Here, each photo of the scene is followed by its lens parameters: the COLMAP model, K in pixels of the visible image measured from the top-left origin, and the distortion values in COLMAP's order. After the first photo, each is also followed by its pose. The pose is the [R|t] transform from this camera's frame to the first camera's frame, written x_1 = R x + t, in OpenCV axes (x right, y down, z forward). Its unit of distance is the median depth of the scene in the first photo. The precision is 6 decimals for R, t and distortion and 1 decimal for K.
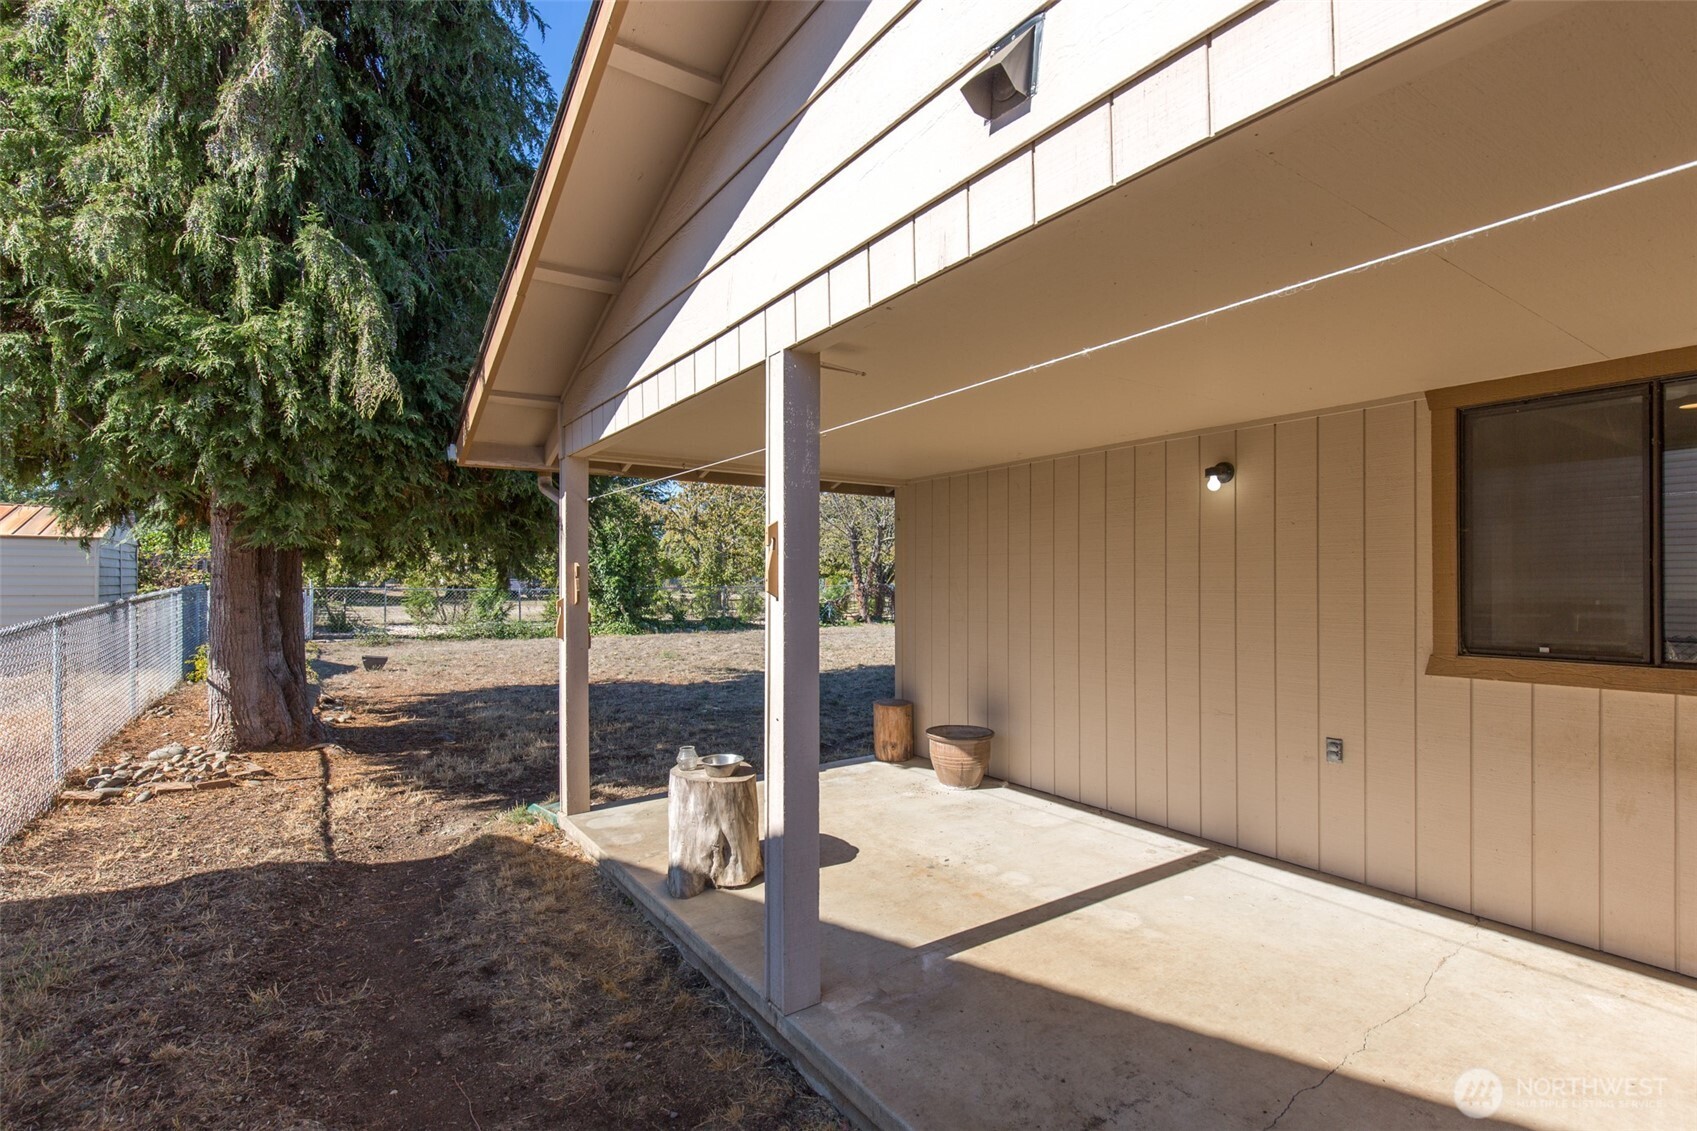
lens RADIAL K [[792.2, 0, 846.8], [0, 792.2, 578.3], [0, 0, 1]] dist [0.005201, -0.000555]
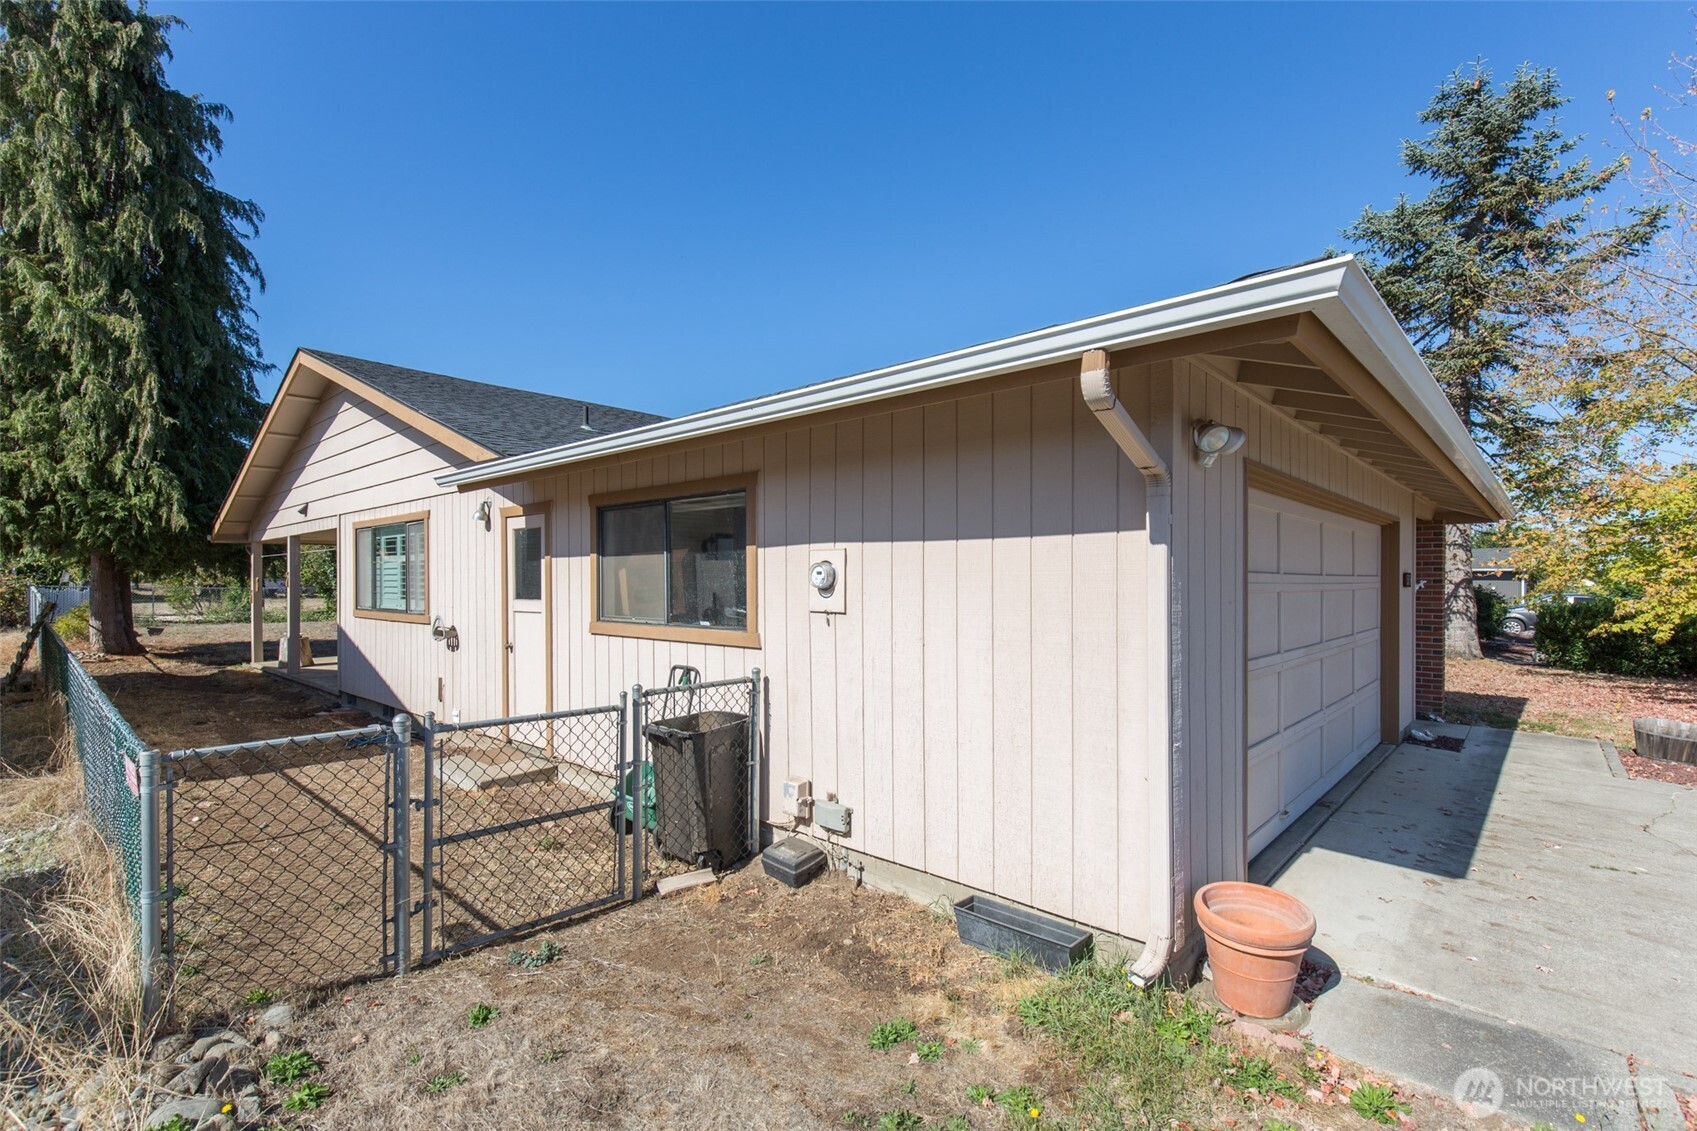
lens RADIAL K [[792.2, 0, 842.1], [0, 792.2, 573.0], [0, 0, 1]] dist [0.005201, -0.000555]
pose [[0.977711, 0.007114, 0.209835, 1.117632], [-0.004965, 0.999930, -0.010768, -0.017850], [-0.209897, 0.009486, 0.977677, -2.244882]]
